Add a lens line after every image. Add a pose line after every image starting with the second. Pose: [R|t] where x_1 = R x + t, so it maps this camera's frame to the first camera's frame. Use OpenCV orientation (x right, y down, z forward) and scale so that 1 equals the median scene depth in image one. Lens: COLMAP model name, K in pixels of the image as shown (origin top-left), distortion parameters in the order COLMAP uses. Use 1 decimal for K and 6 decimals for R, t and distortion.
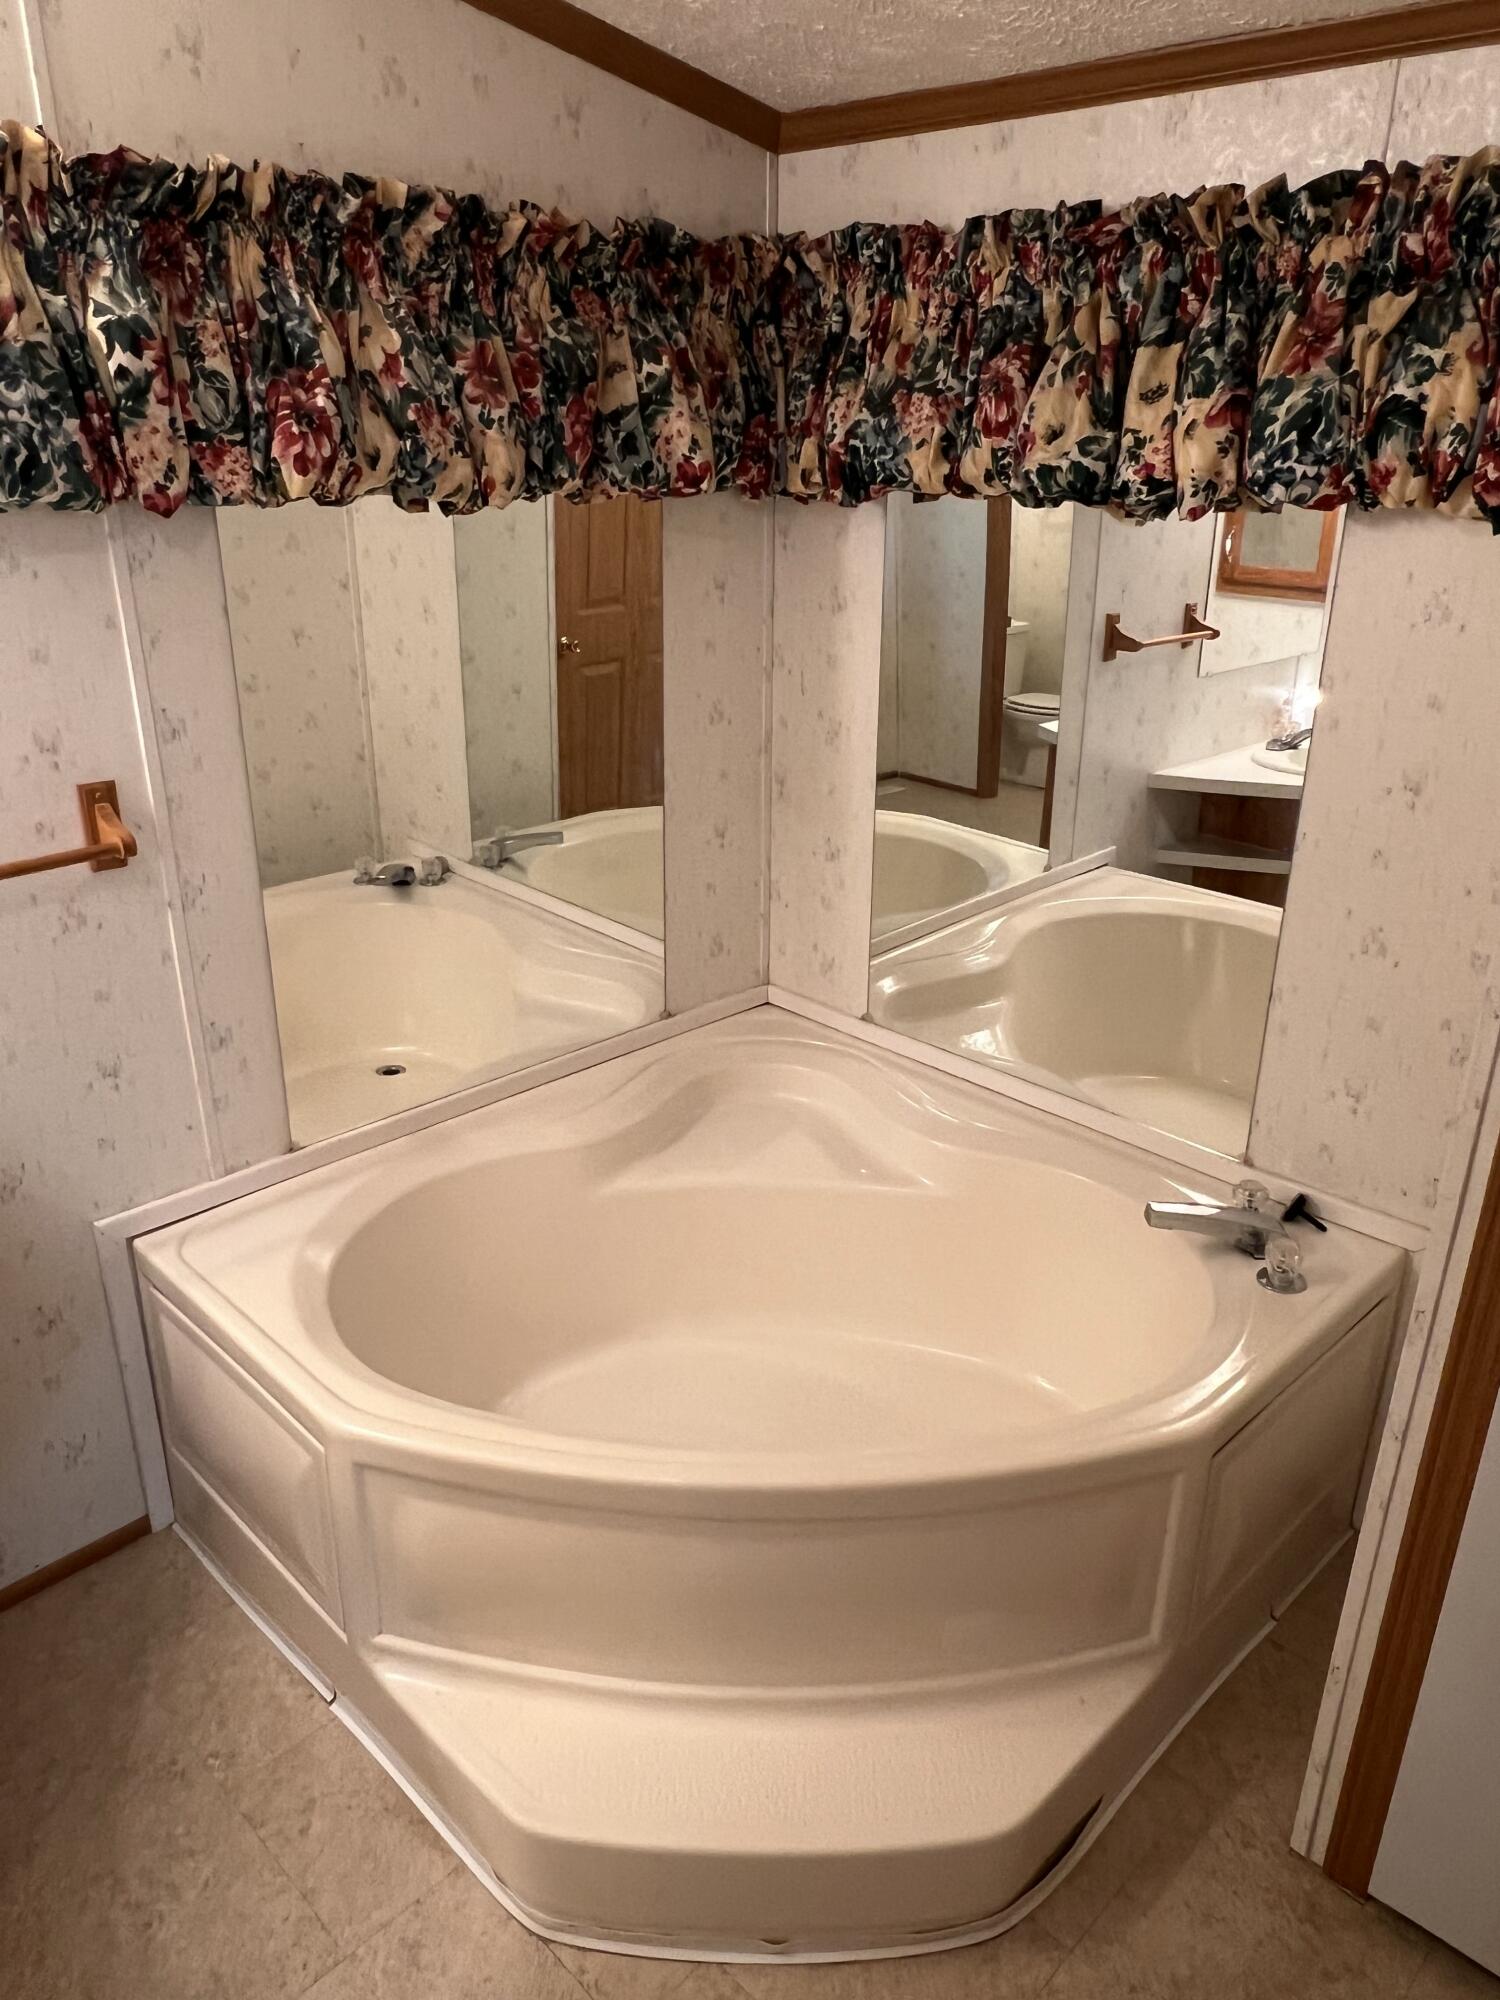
lens RADIAL K [[1403.0, 0, 750.0], [0, 1403.0, 1000.0], [0, 0, 1]] dist [-0.005183, 0.002866]
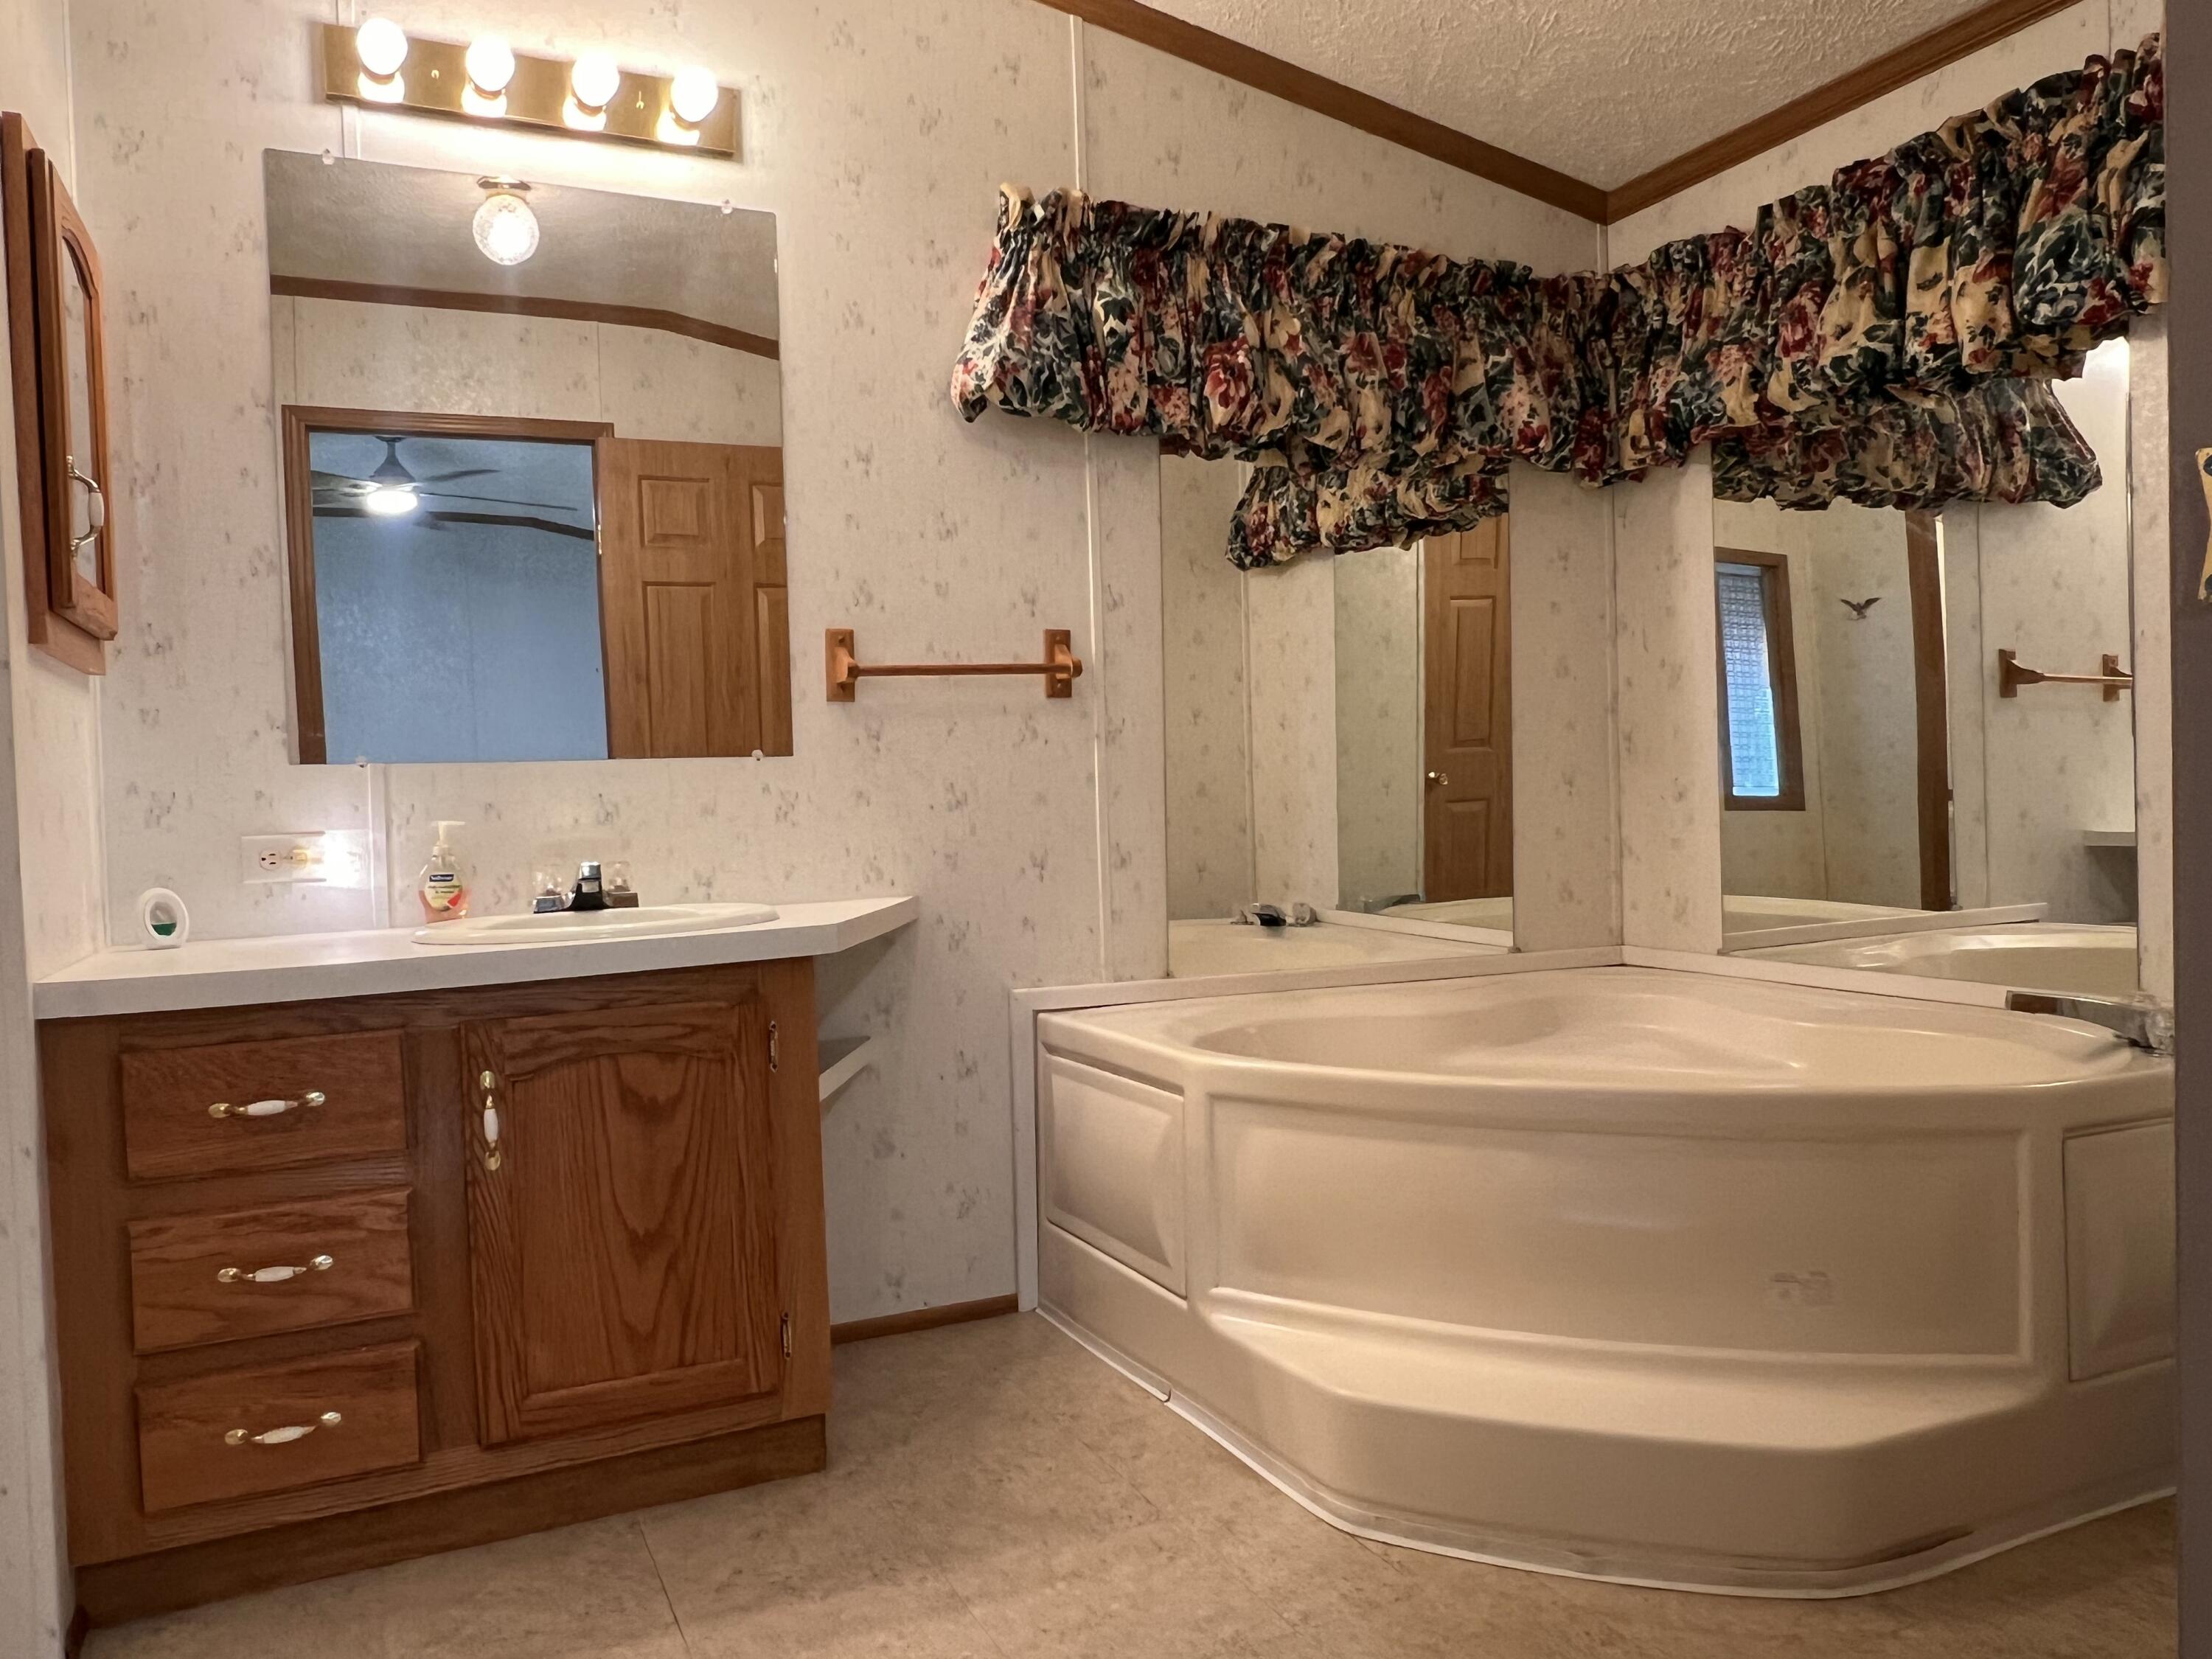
lens RADIAL K [[1551.7, 0, 1093.6], [0, 1551.7, 838.4], [0, 0, 1]] dist [-0.005183, 0.002866]
pose [[0.936690, -0.025088, -0.349260, 0.074518], [-0.099765, 0.936969, -0.334868, 0.511874], [0.335647, 0.348511, 0.875146, -0.207684]]
